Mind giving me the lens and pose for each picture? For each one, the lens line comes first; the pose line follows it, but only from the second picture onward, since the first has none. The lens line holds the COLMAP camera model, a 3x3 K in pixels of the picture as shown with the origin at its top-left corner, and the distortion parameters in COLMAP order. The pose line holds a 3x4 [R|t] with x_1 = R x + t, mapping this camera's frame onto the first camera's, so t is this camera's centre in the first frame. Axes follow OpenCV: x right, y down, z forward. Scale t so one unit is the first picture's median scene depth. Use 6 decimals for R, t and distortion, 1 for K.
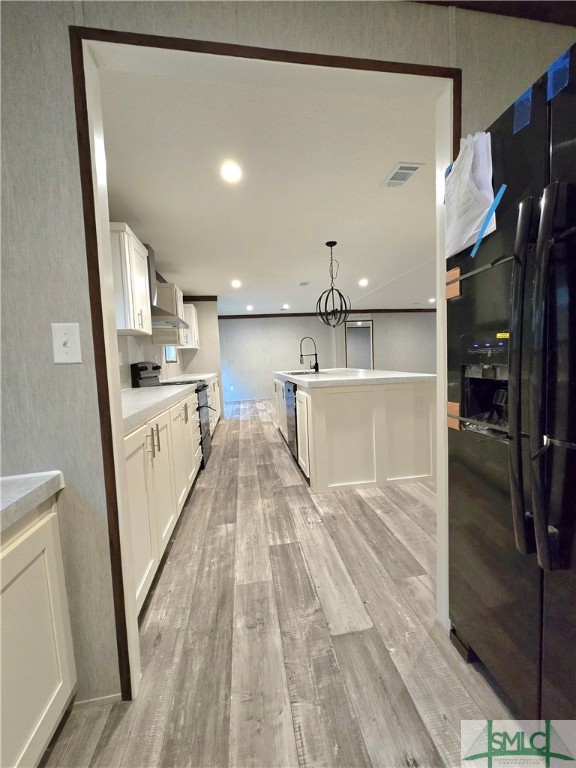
lens RADIAL K [[311.4, 0, 293.2], [0, 311.4, 381.7], [0, 0, 1]] dist [-0.008759, -0.000222]
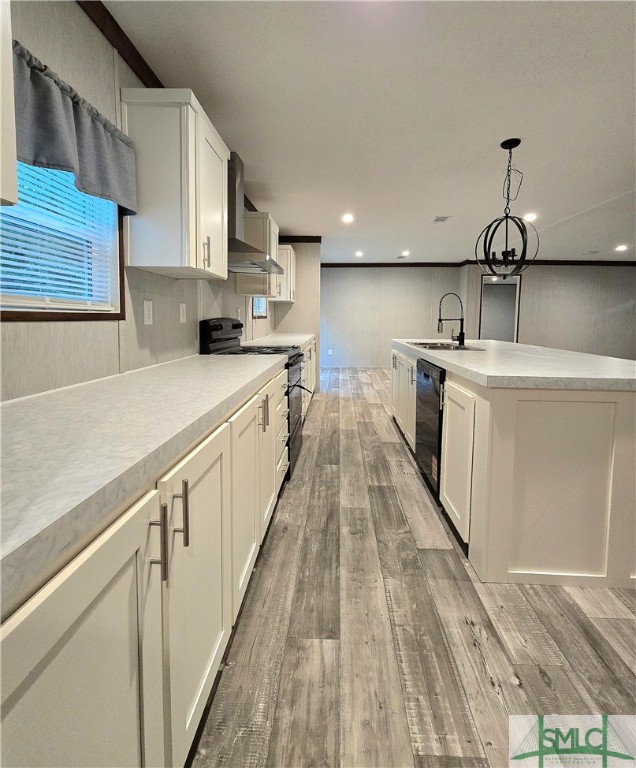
lens RADIAL K [[345.5, 0, 324.7], [0, 345.5, 340.7], [0, 0, 1]] dist [-0.002584, -0.001096]
pose [[0.977655, 0.068036, -0.198900, -0.082372], [-0.068313, 0.997649, 0.005473, -0.032990], [0.198804, 0.008237, 0.980005, 0.273246]]
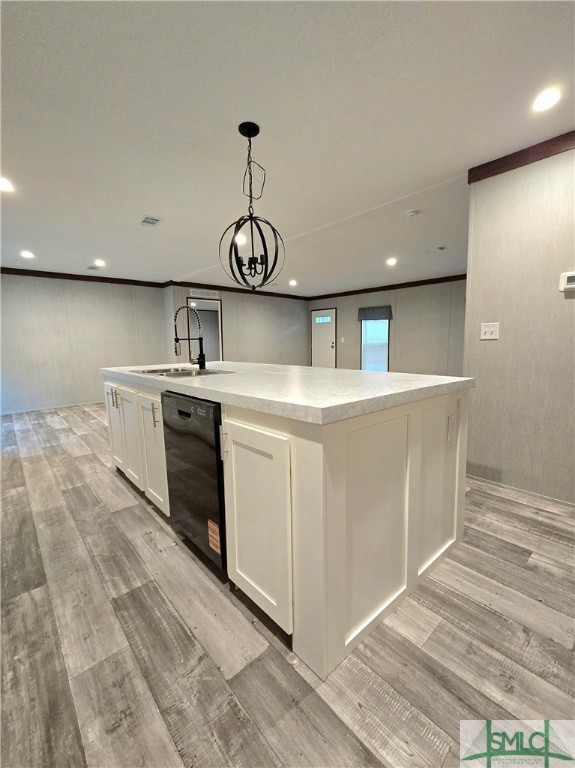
lens RADIAL K [[326.7, 0, 292.9], [0, 326.7, 381.7], [0, 0, 1]] dist [0.000861, -0.001639]
pose [[0.841480, -0.033085, 0.539274, -0.139087], [0.017399, 0.999265, 0.034156, -0.033941], [-0.540008, -0.019358, 0.841437, 0.516265]]
